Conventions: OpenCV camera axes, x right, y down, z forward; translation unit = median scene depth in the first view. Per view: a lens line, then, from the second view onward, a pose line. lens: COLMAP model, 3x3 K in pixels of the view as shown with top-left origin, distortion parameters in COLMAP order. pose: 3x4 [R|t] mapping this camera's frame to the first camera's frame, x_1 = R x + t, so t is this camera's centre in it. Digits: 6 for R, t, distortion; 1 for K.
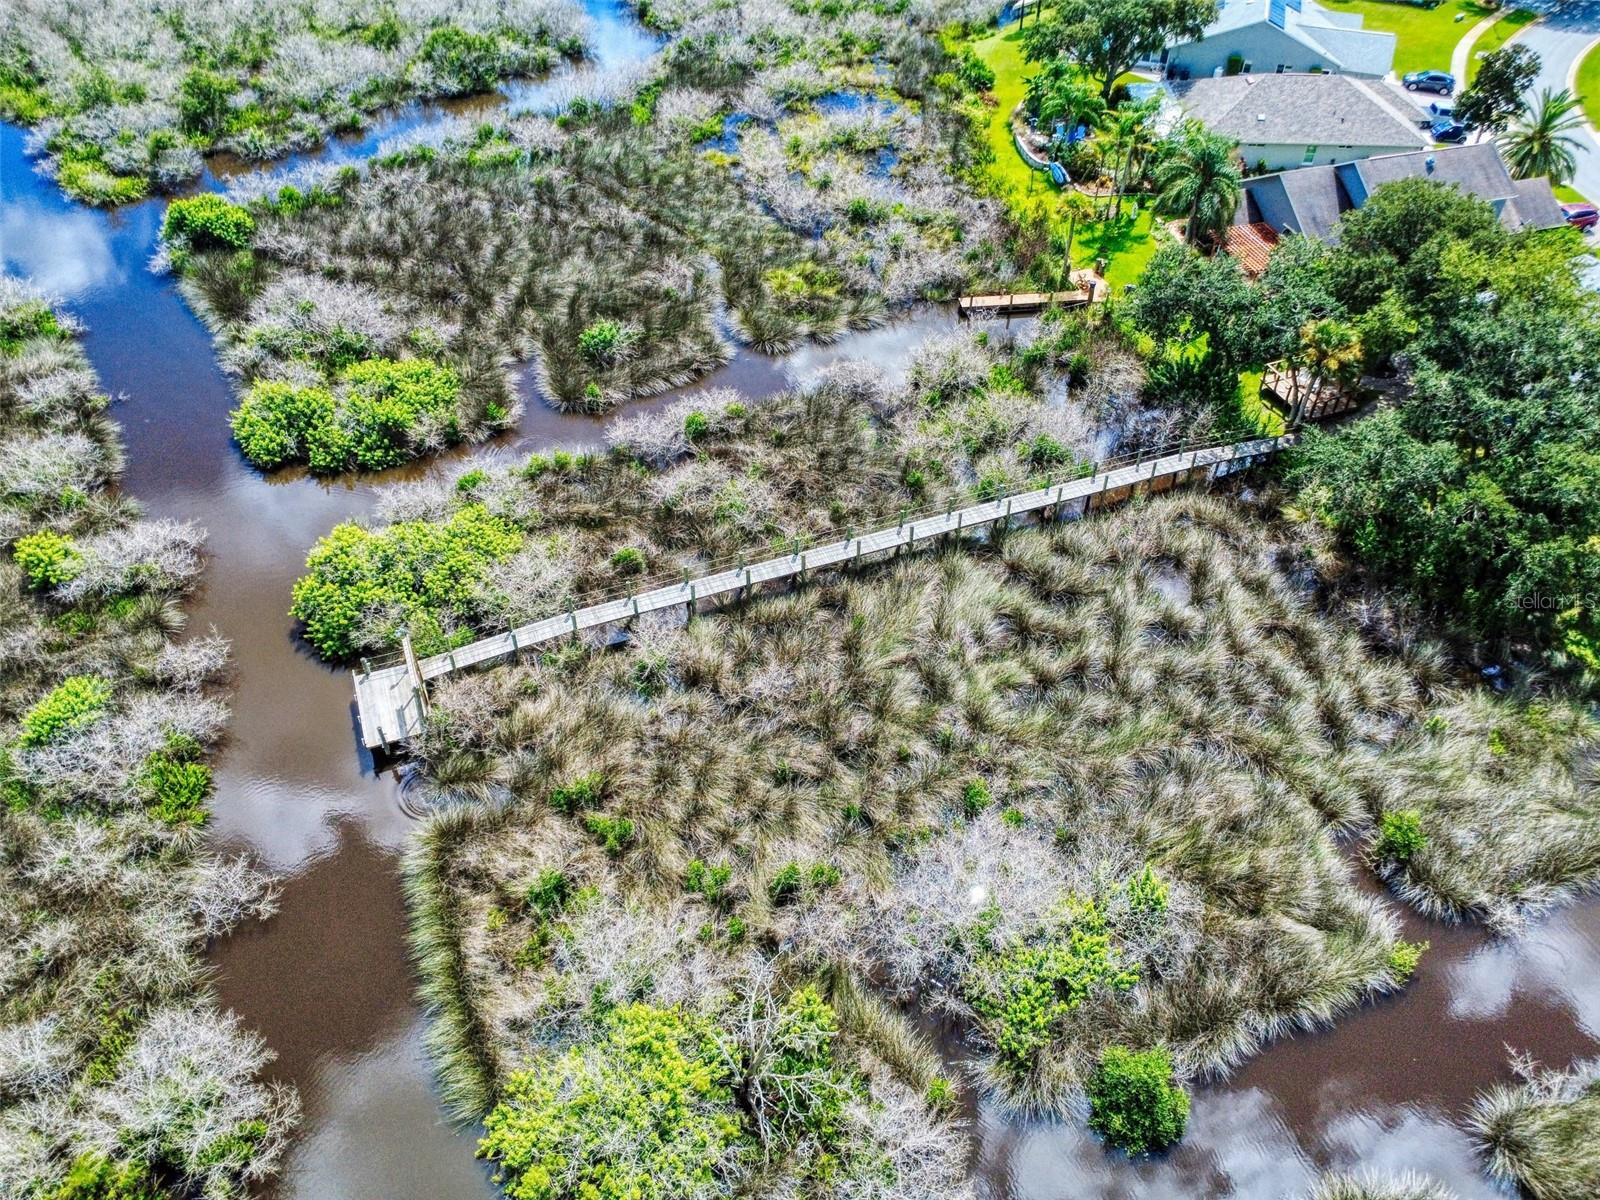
lens RADIAL K [[1209.2, 0, 800.0], [0, 1209.2, 600.0], [0, 0, 1]] dist [0.003016, 0.001796]
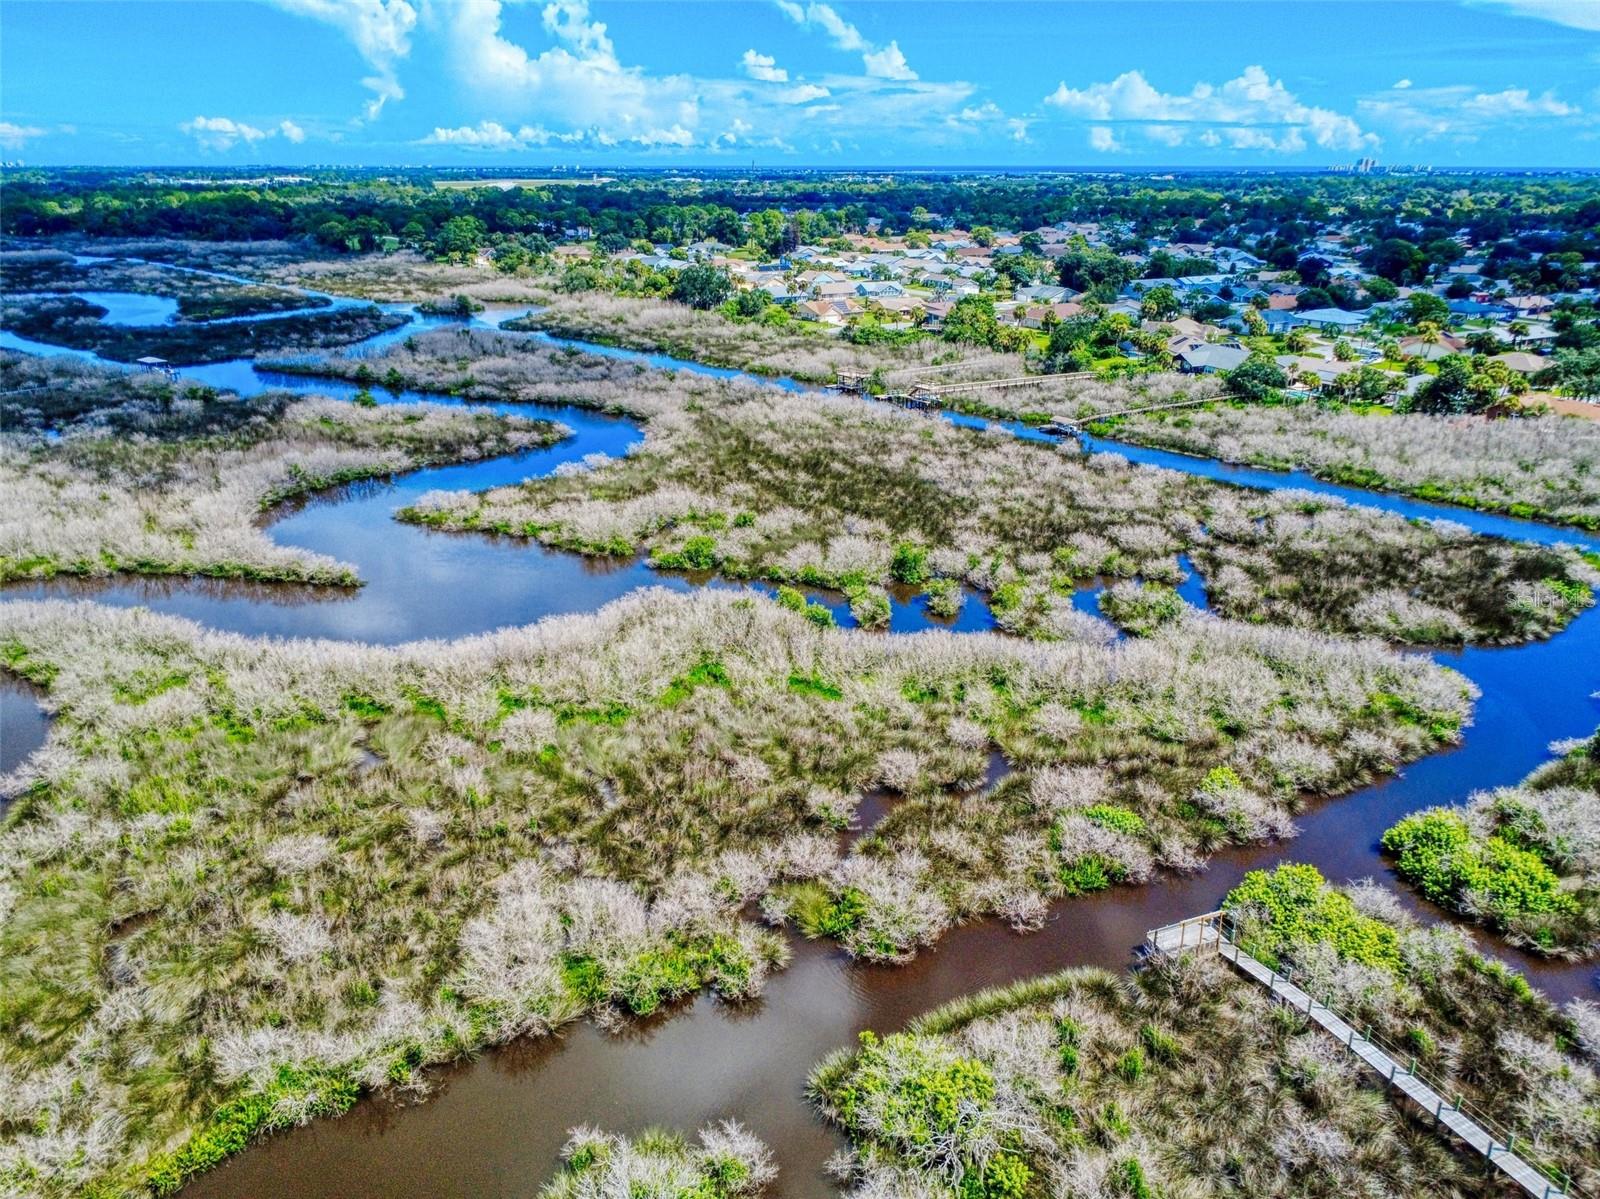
lens RADIAL K [[1254.7, 0, 804.3], [0, 1254.7, 596.8], [0, 0, 1]] dist [0.002990, -0.007889]
pose [[0.031192, 0.328754, -0.943900, 0.745716], [-0.690079, 0.690246, 0.217604, -0.165713], [0.723061, 0.644579, 0.248397, 0.046130]]
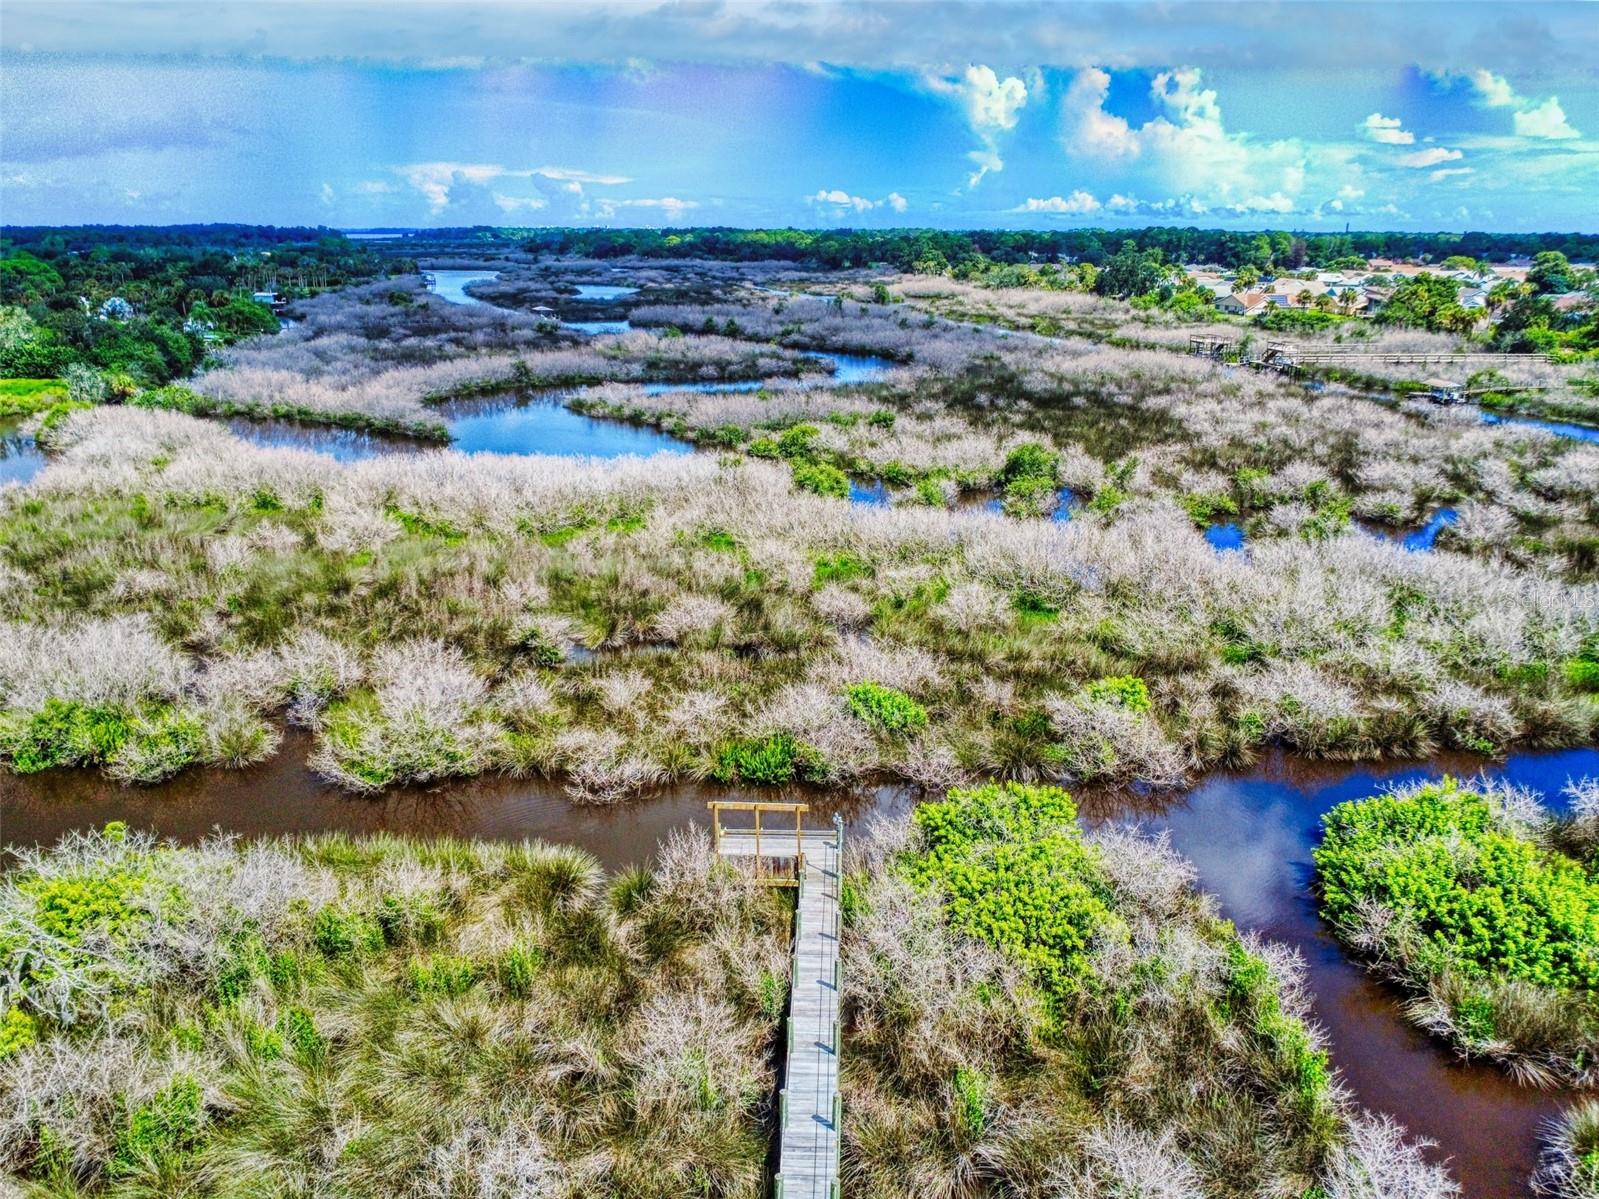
lens RADIAL K [[1273.1, 0, 806.8], [0, 1273.1, 599.8], [0, 0, 1]] dist [0.004577, -0.006287]
pose [[-0.410216, 0.243930, -0.878761, 0.295240], [-0.635014, 0.615206, 0.467204, -0.354987], [0.654584, 0.749680, -0.097469, 0.805388]]
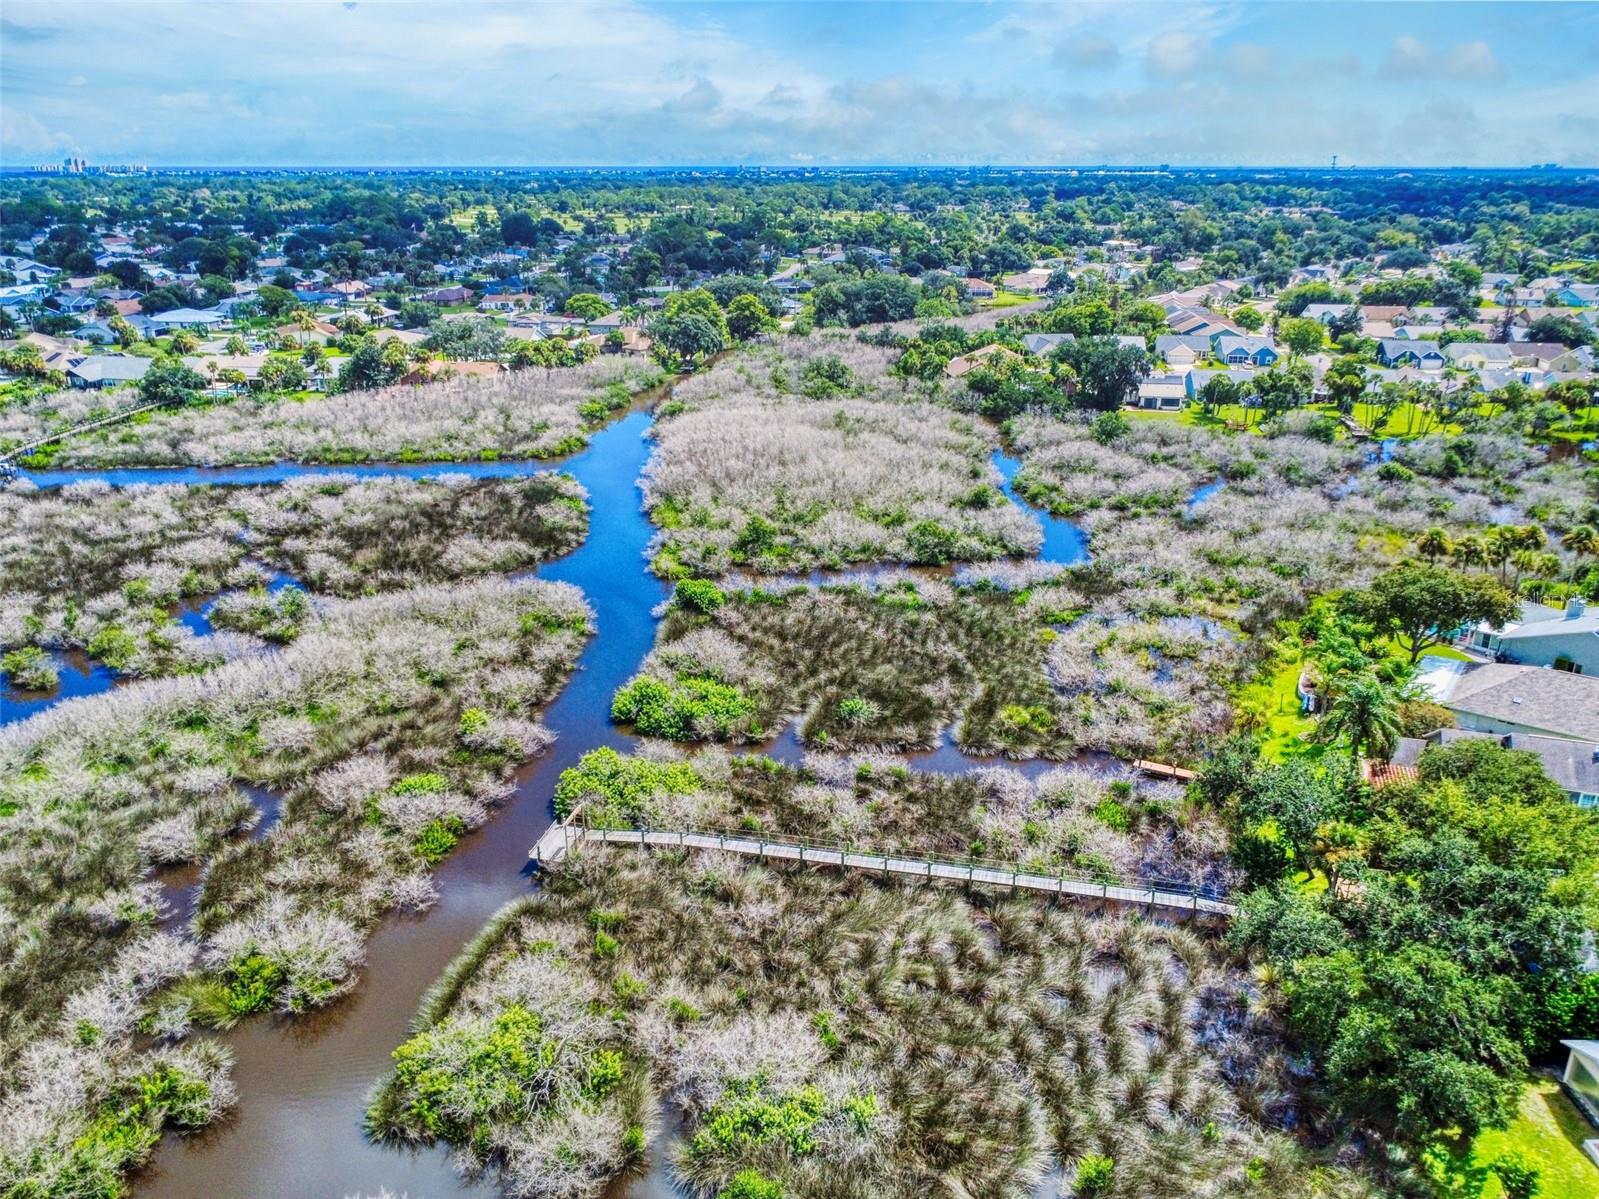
lens RADIAL K [[1221.6, 0, 836.5], [0, 1221.6, 584.1], [0, 0, 1]] dist [0.000649, 0.005911]
pose [[0.833073, 0.181247, -0.522626, 0.629022], [-0.381903, 0.871945, -0.306368, 0.119157], [0.400173, 0.454819, 0.795613, -0.251597]]
